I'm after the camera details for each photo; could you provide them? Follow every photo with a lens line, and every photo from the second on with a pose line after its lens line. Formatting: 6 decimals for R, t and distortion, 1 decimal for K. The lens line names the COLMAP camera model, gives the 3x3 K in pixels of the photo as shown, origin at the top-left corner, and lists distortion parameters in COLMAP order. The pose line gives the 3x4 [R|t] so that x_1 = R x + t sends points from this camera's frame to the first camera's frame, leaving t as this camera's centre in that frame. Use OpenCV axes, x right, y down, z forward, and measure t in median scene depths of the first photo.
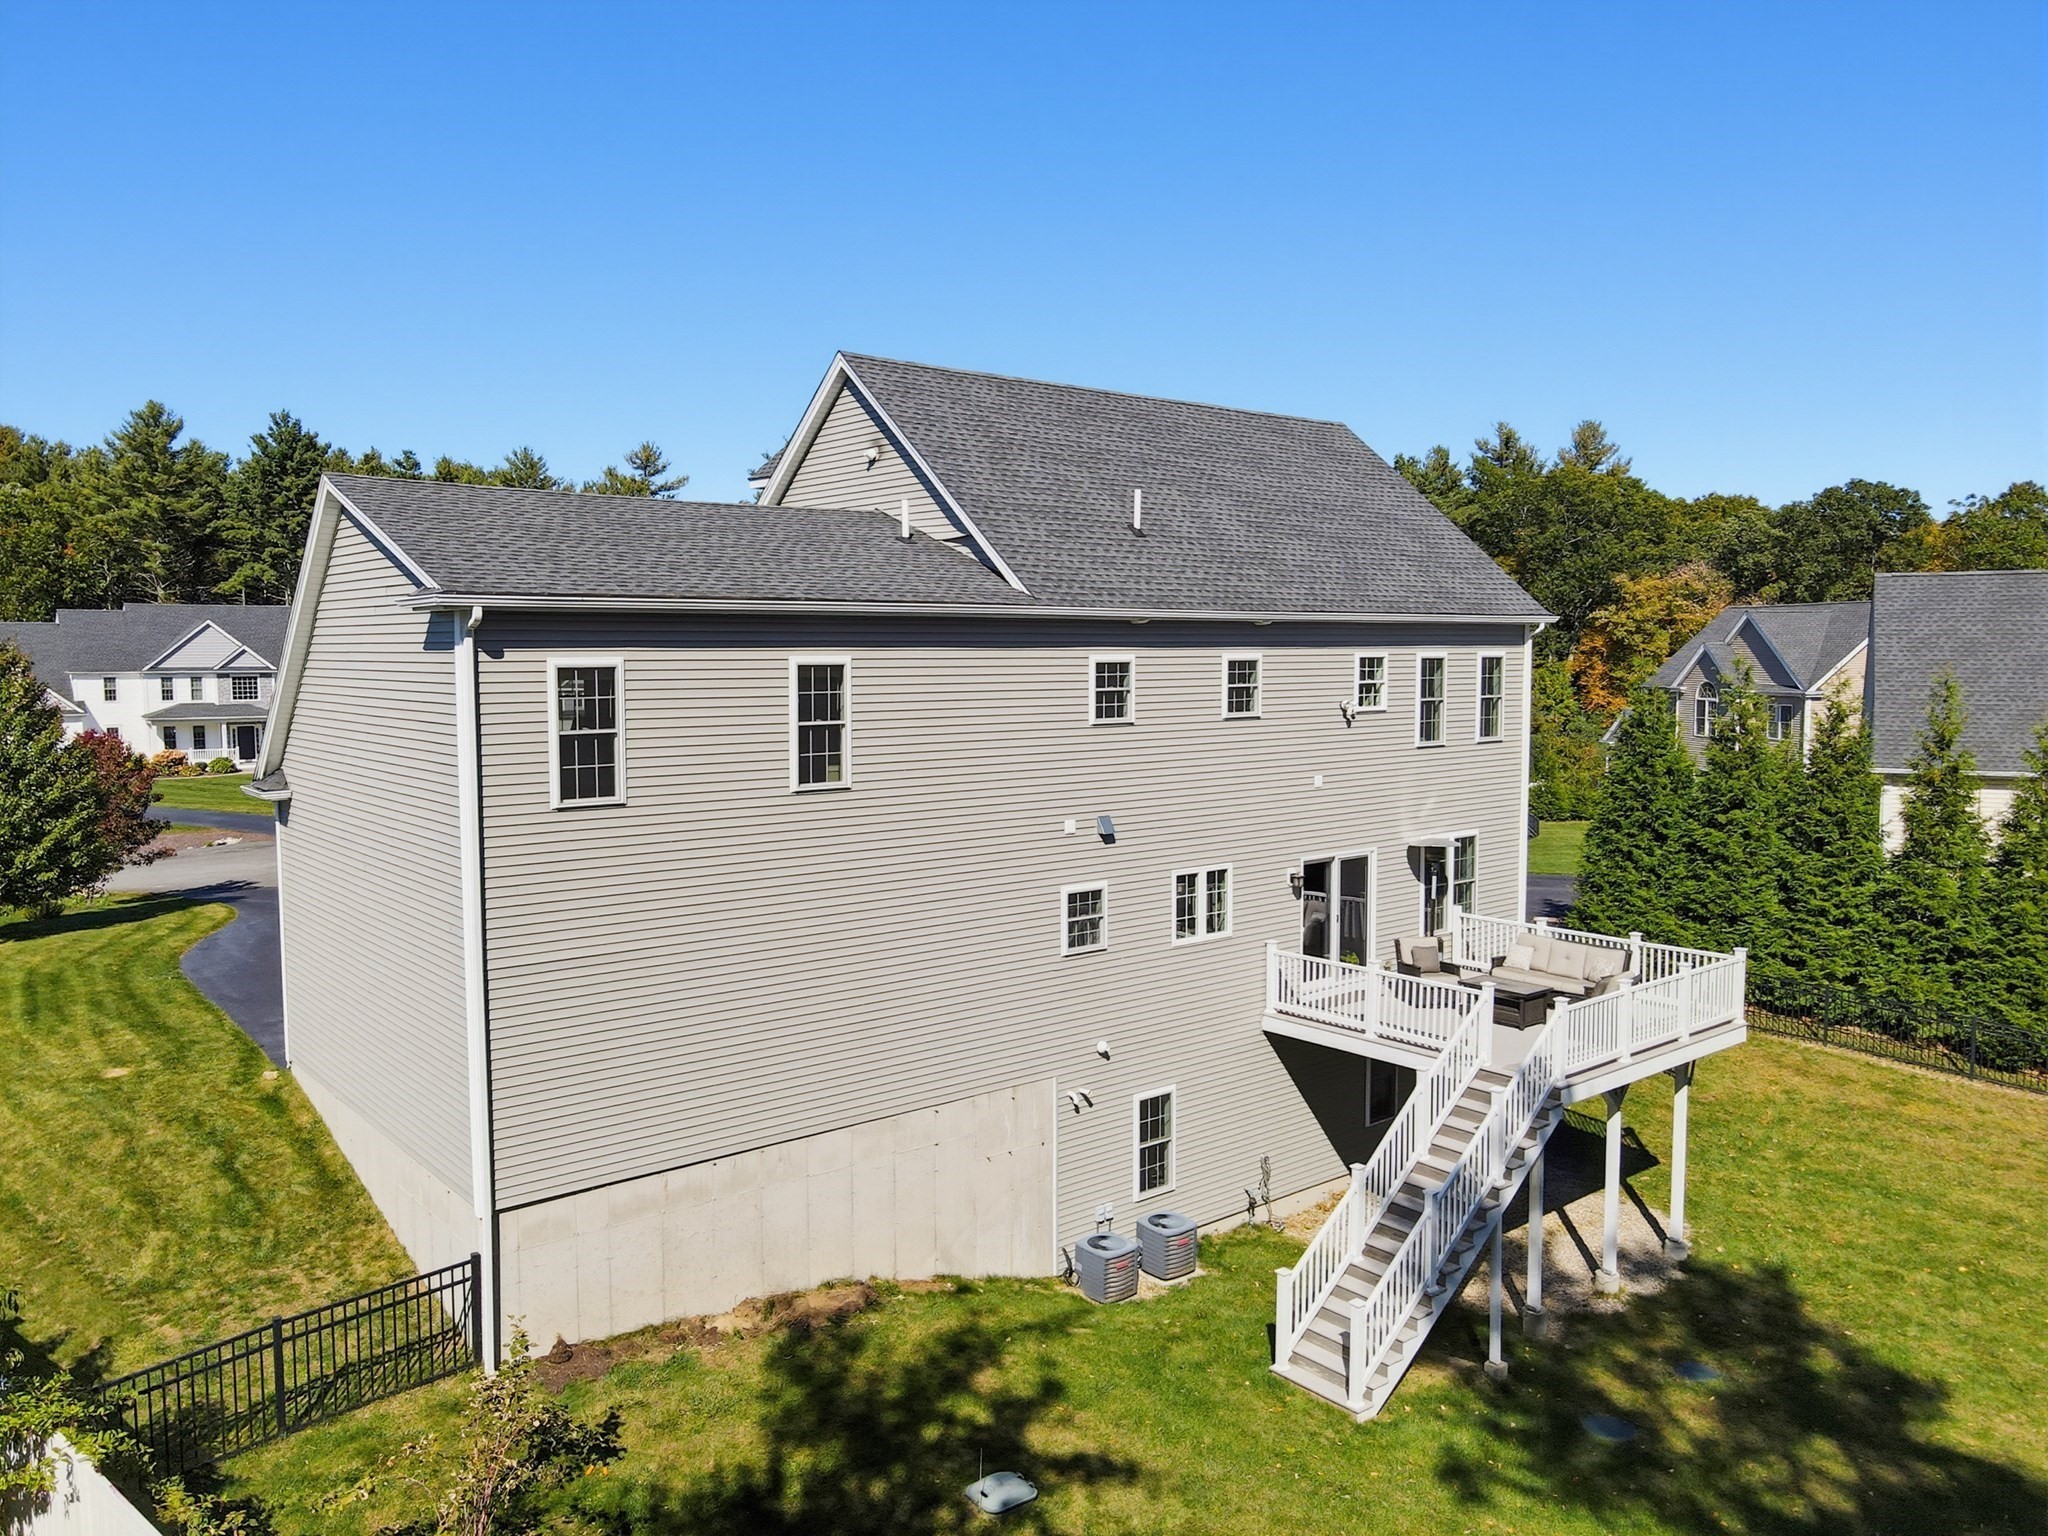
lens RADIAL K [[1502.4, 0, 1008.6], [0, 1502.4, 763.4], [0, 0, 1]] dist [0.005087, 0.007421]
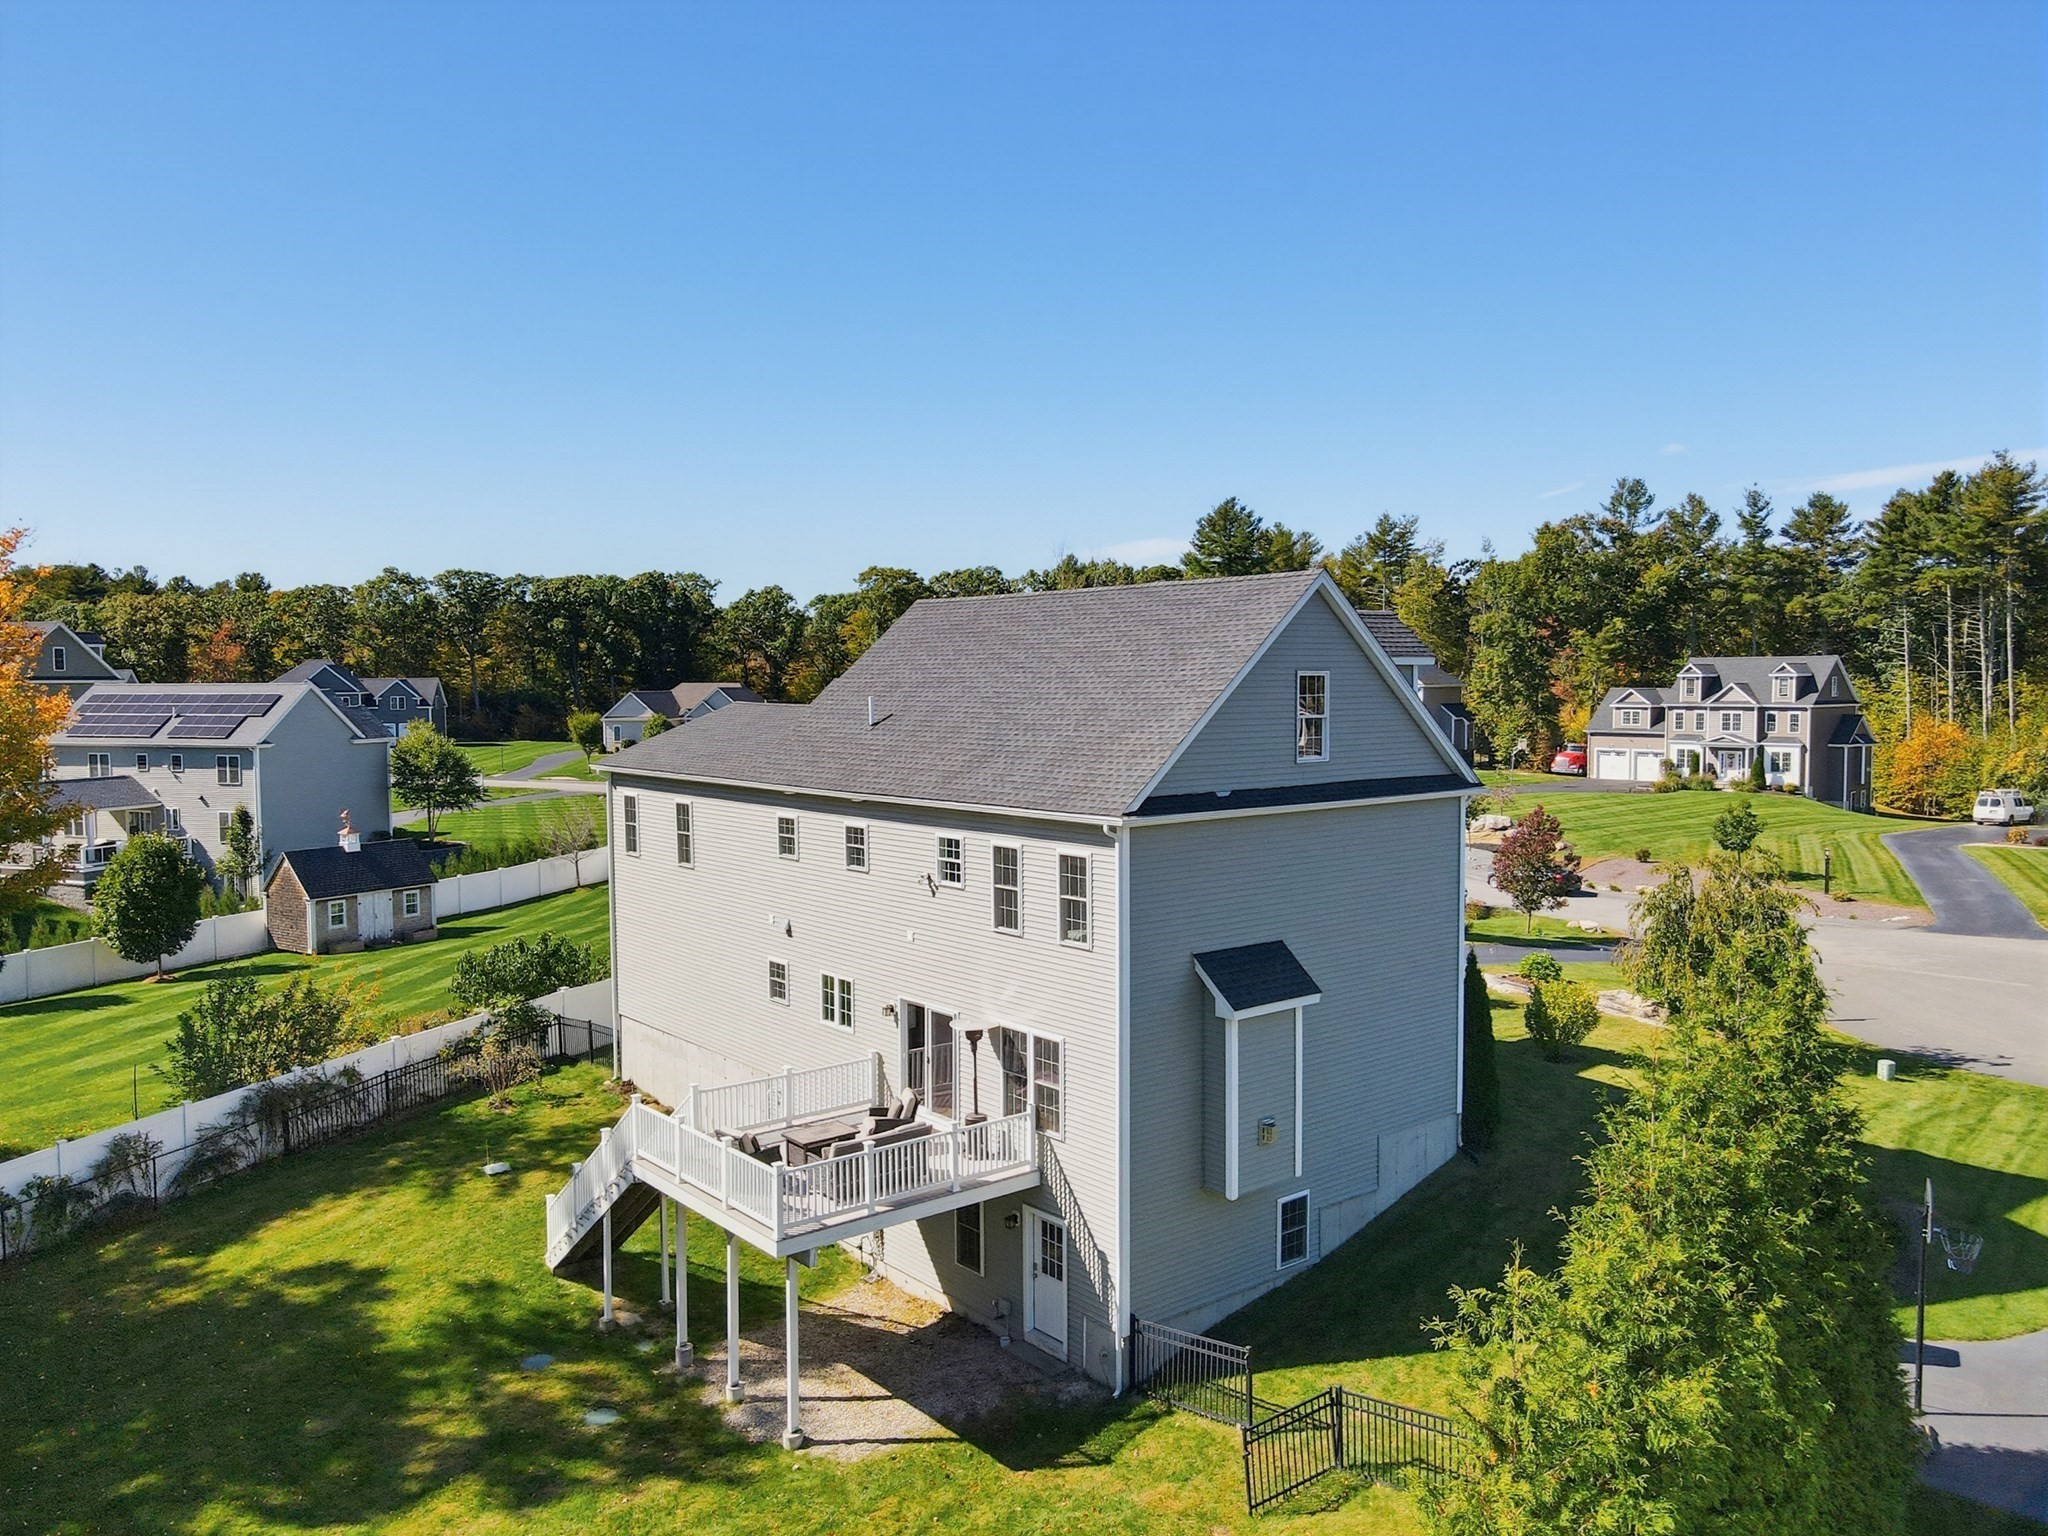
lens RADIAL K [[1502.4, 0, 1008.6], [0, 1502.4, 763.4], [0, 0, 1]] dist [0.005087, 0.007421]
pose [[0.002540, 0.057736, -0.998329, 1.537650], [-0.076415, 0.995424, 0.057374, -0.220094], [0.997073, 0.076142, 0.006940, 1.173270]]
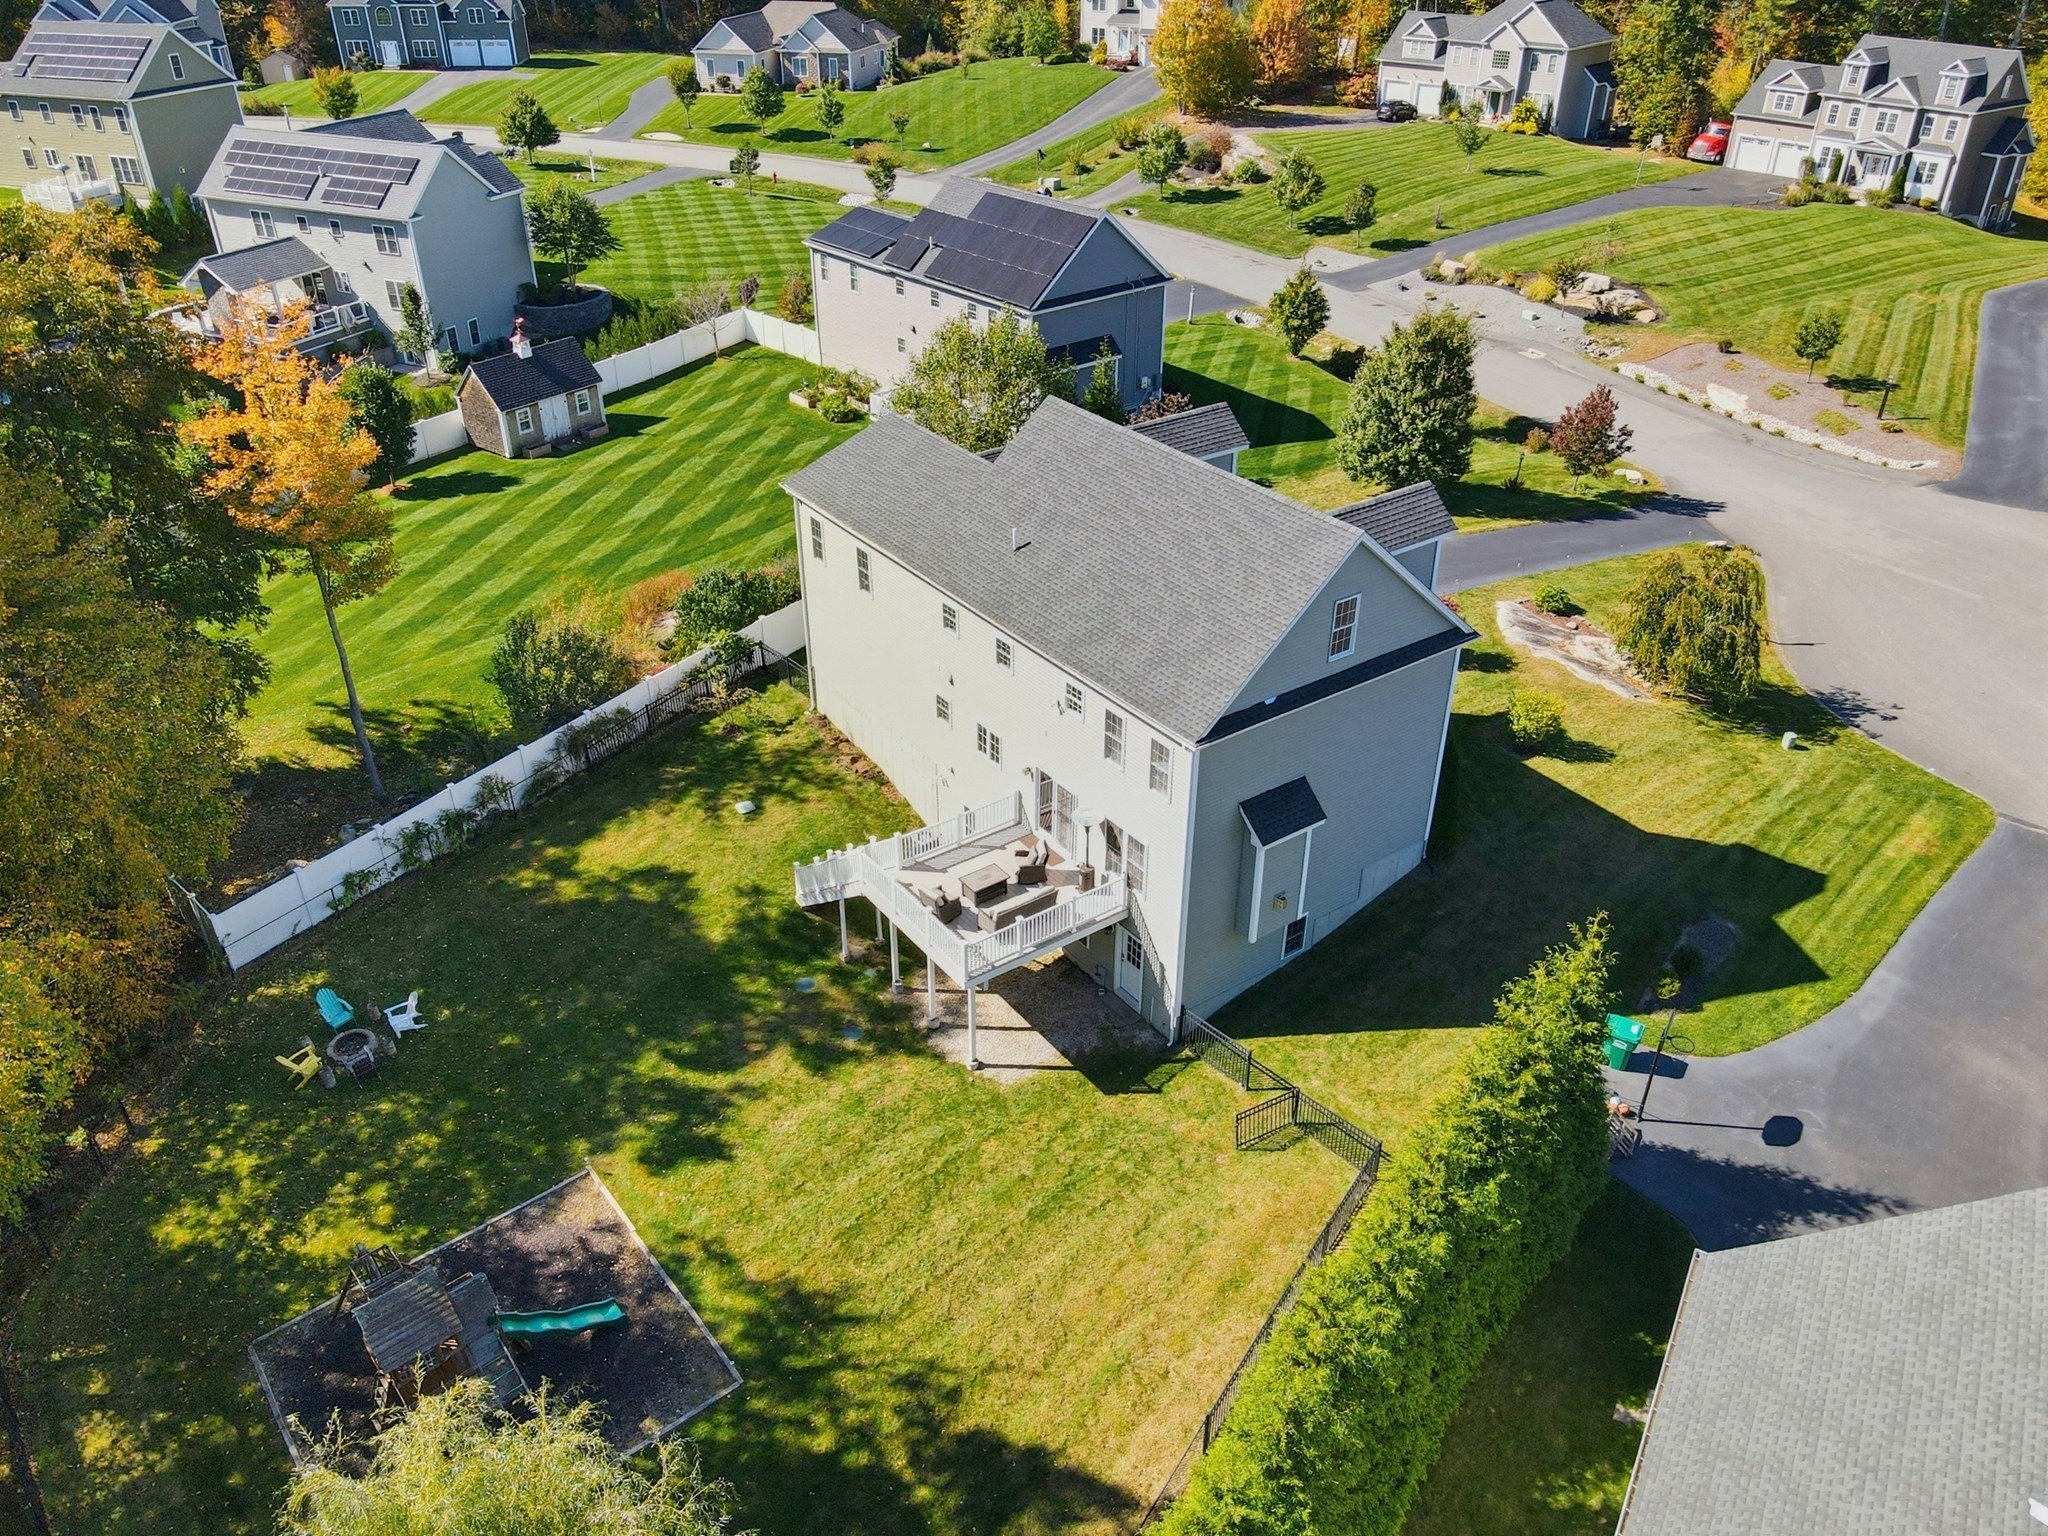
lens RADIAL K [[1511.2, 0, 994.8], [0, 1511.2, 767.6], [0, 0, 1]] dist [0.000260, -0.013566]
pose [[-0.068469, 0.529716, -0.845407, 1.830756], [-0.071748, 0.842587, 0.533759, -0.938228], [0.995070, 0.097203, -0.019685, 1.089825]]
